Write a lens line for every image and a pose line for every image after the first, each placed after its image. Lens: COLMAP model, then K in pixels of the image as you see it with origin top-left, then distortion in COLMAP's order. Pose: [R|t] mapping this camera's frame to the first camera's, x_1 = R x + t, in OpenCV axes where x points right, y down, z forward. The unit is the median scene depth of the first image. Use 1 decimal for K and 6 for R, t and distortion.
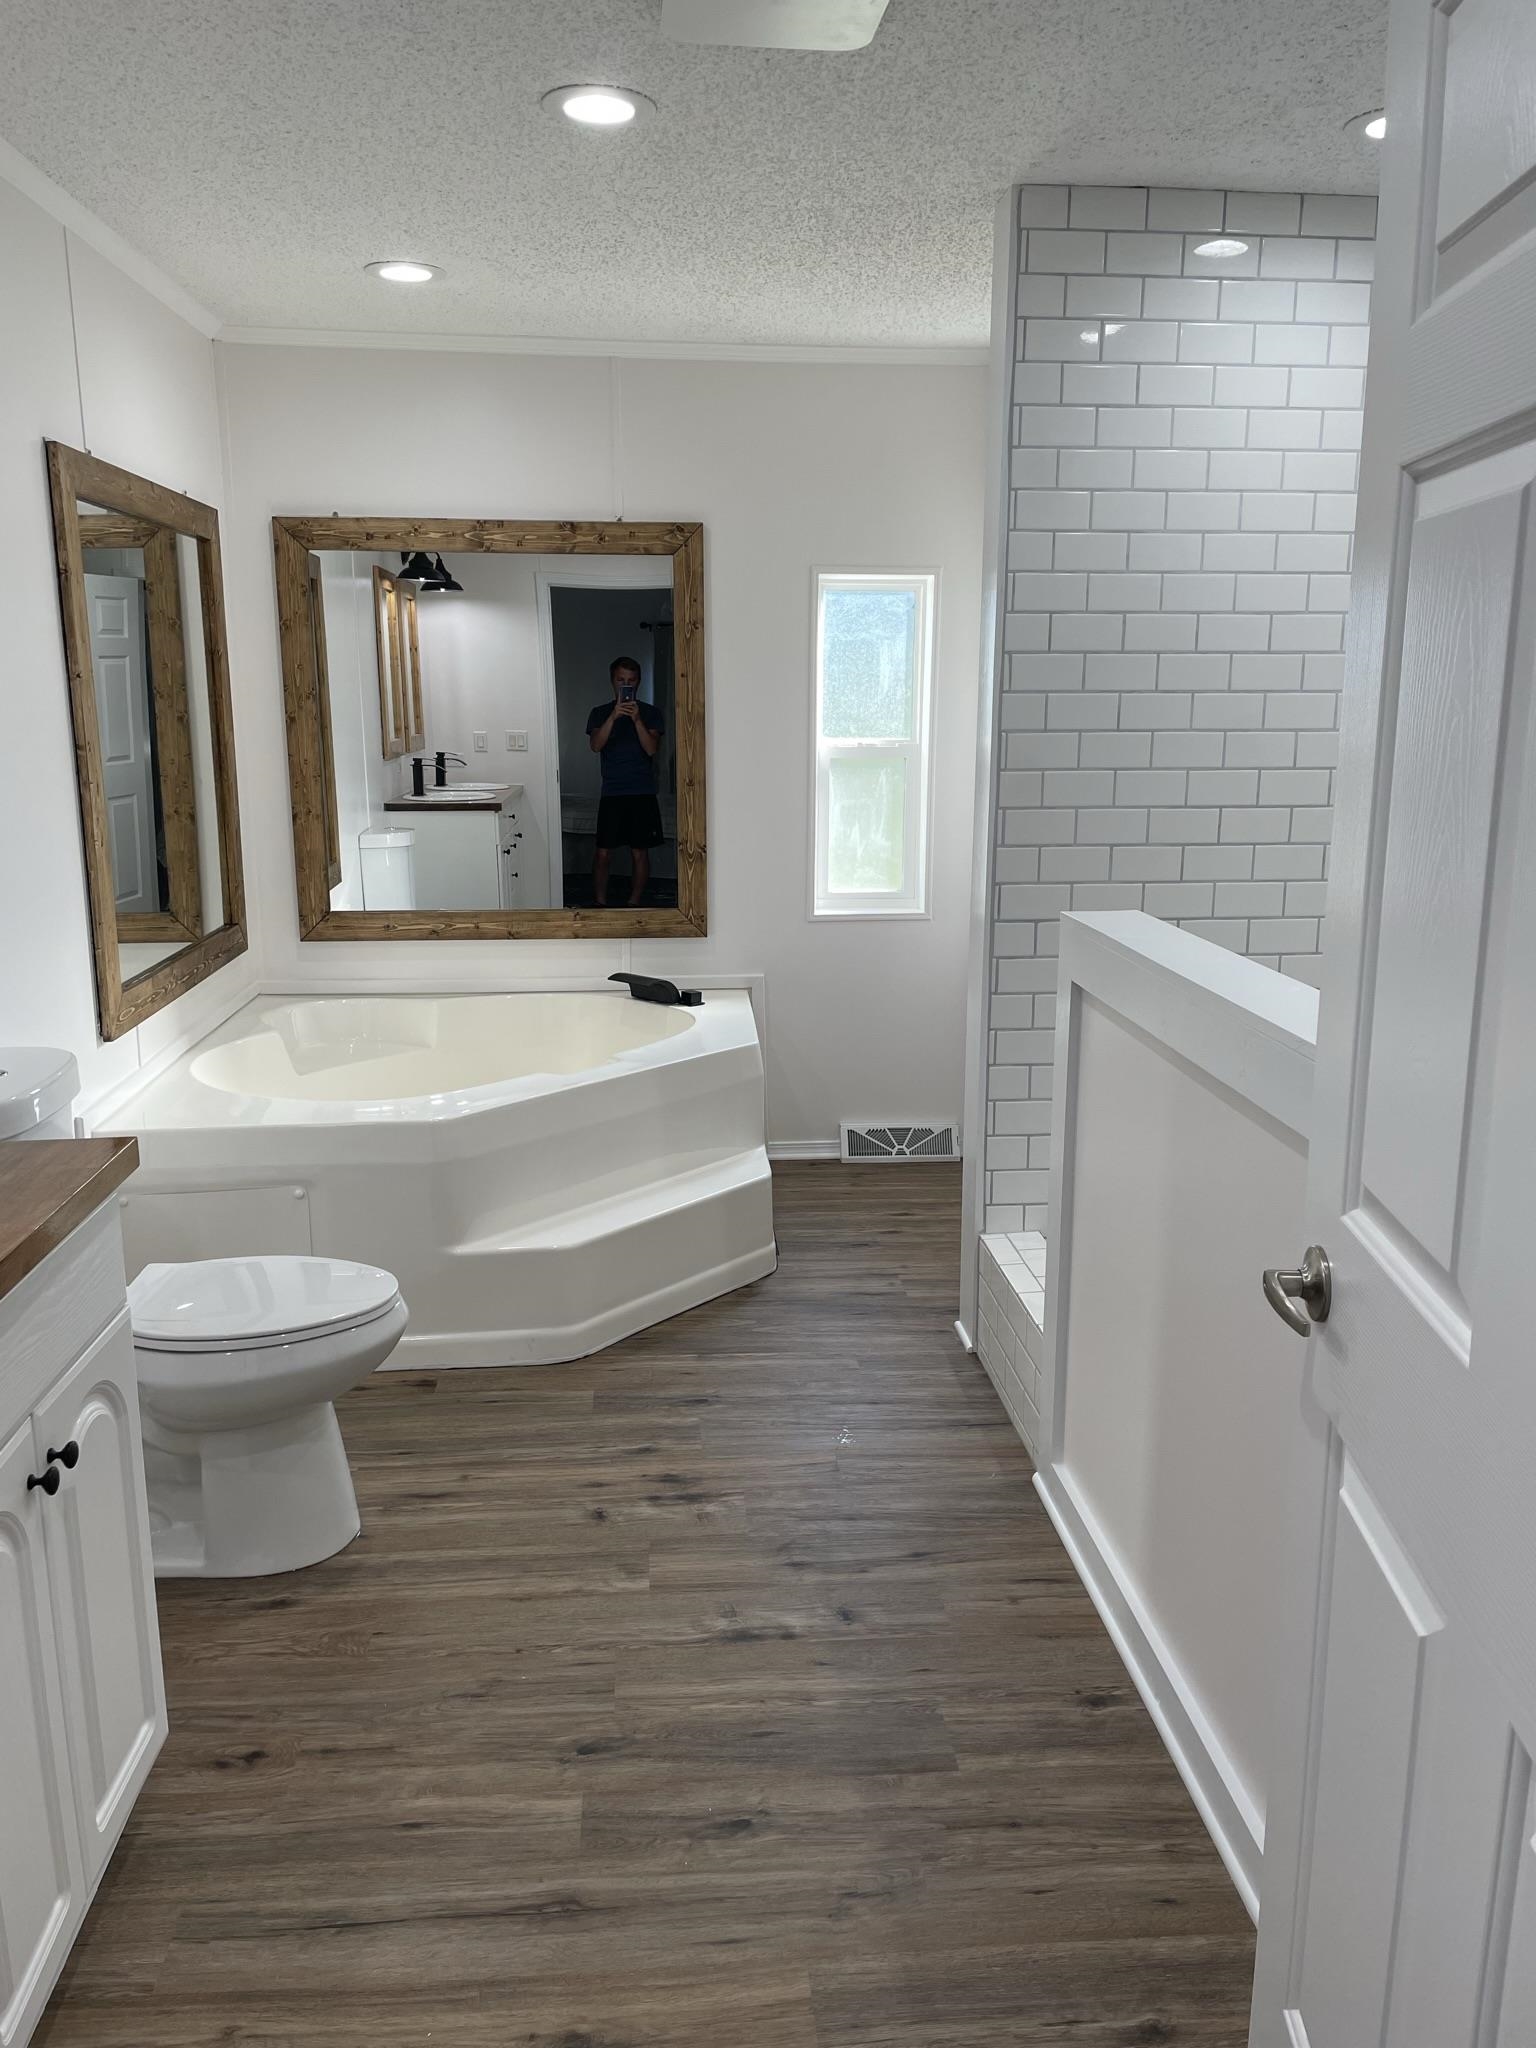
lens RADIAL K [[1533.1, 0, 773.8], [0, 1533.1, 1007.5], [0, 0, 1]] dist [0.099880, -0.130323]
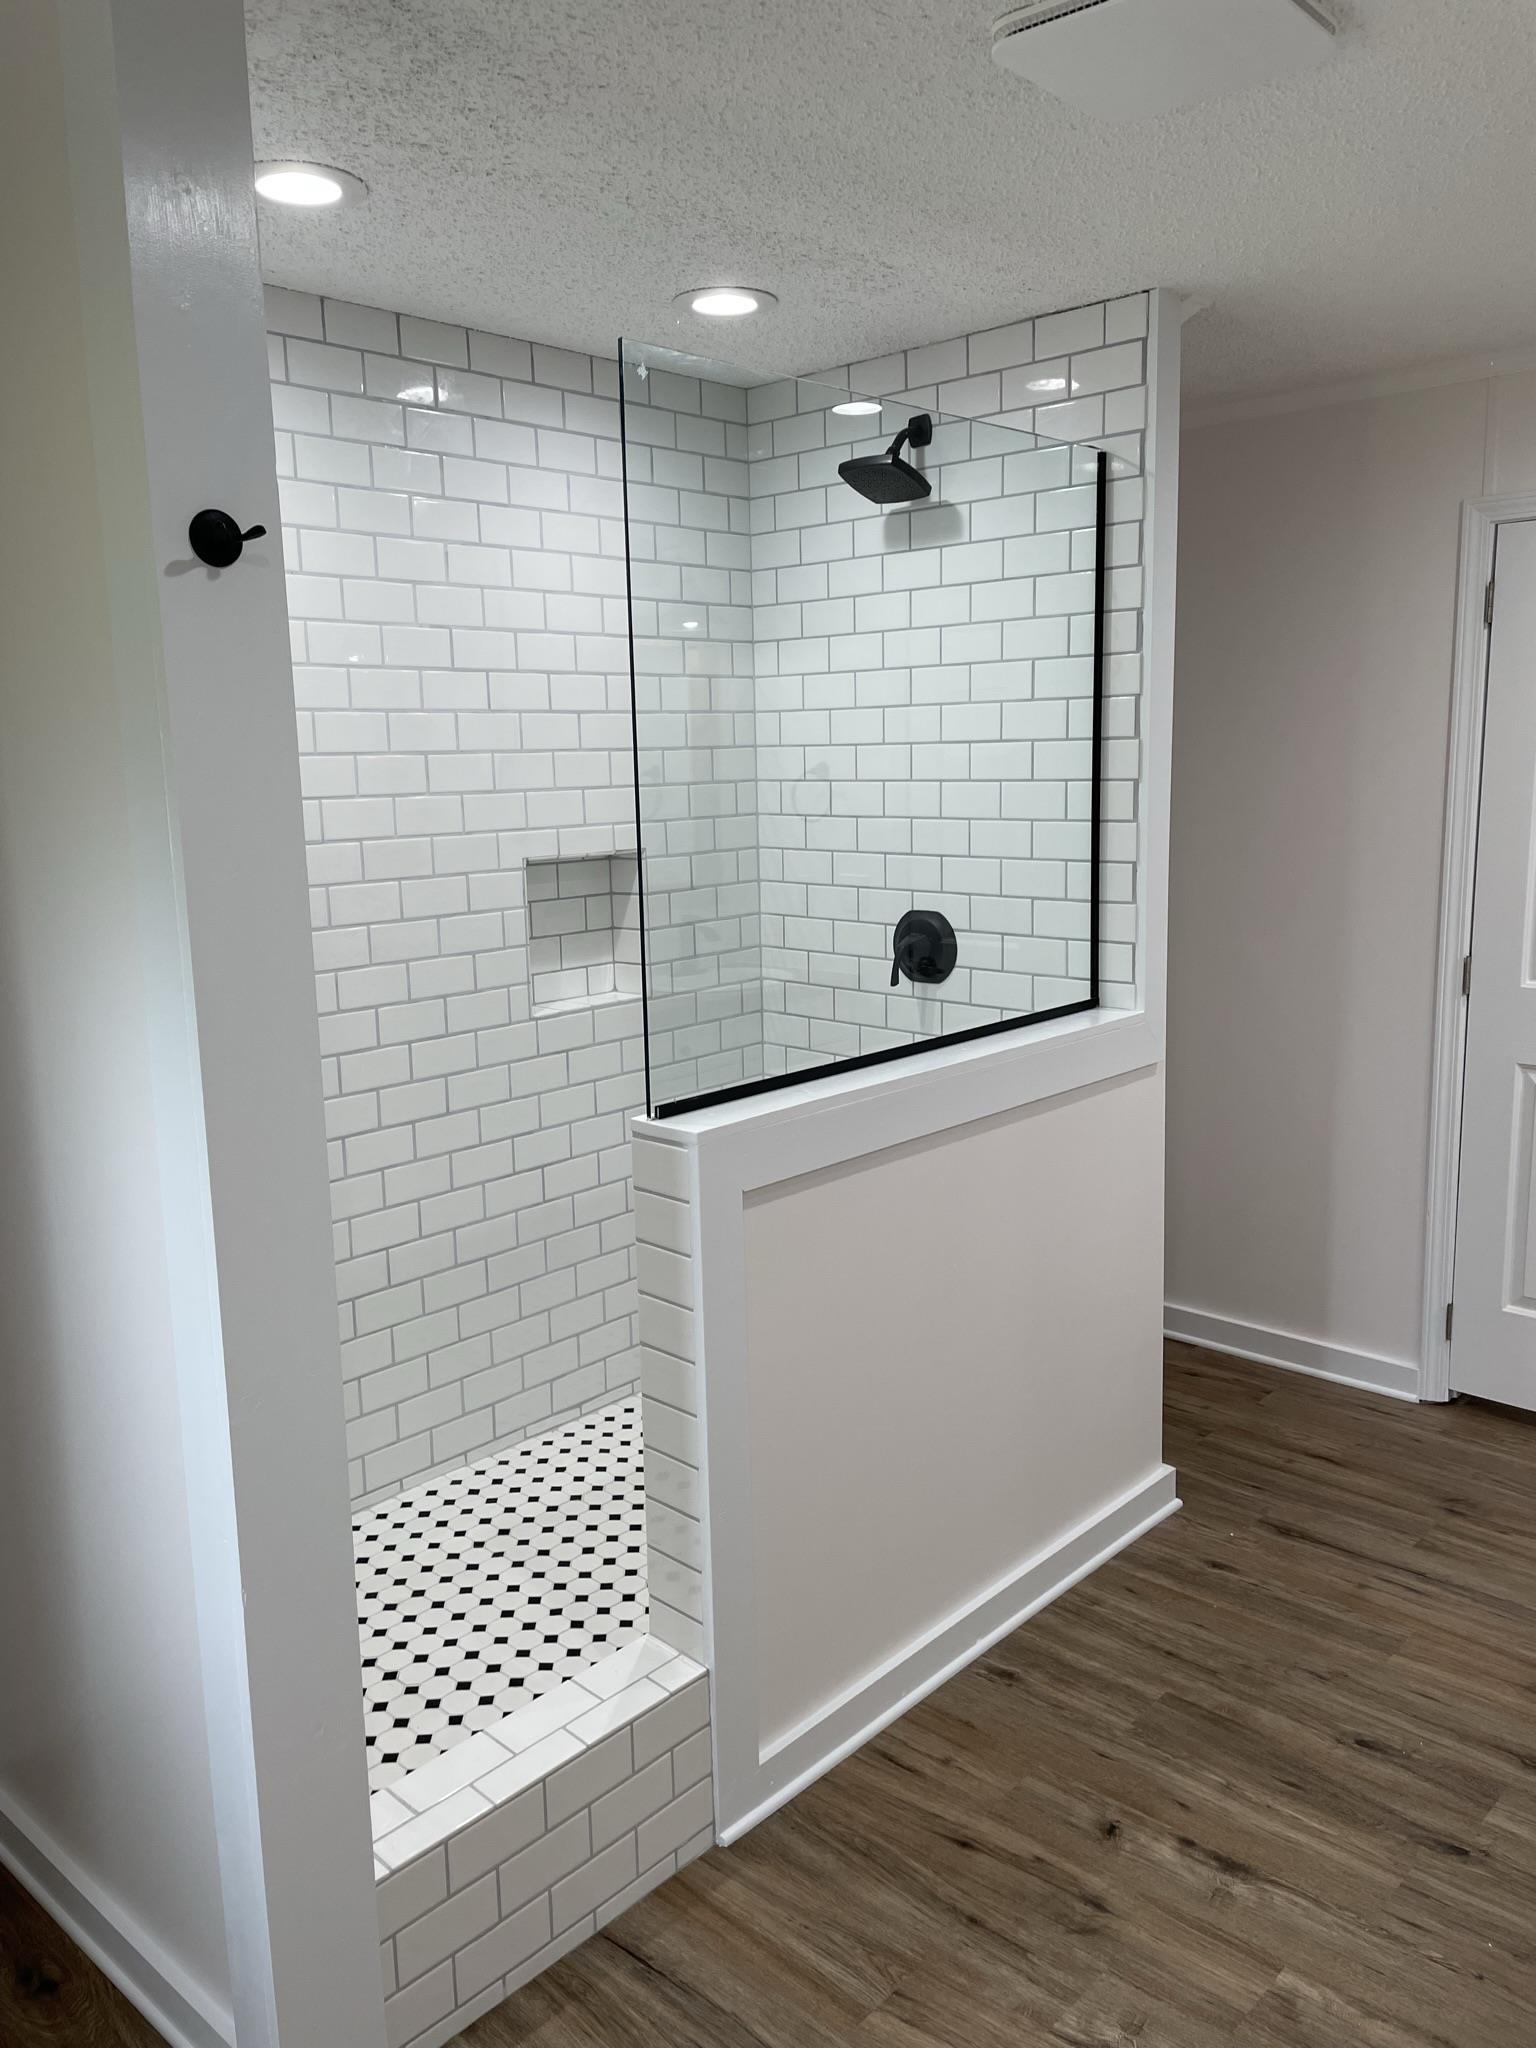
lens RADIAL K [[1533.1, 0, 773.8], [0, 1533.1, 1007.5], [0, 0, 1]] dist [0.099880, -0.130323]
pose [[-0.669288, -0.109343, 0.734913, -0.425688], [0.174946, 0.938112, 0.298899, -0.362009], [-0.722113, 0.328619, -0.608738, 1.465085]]
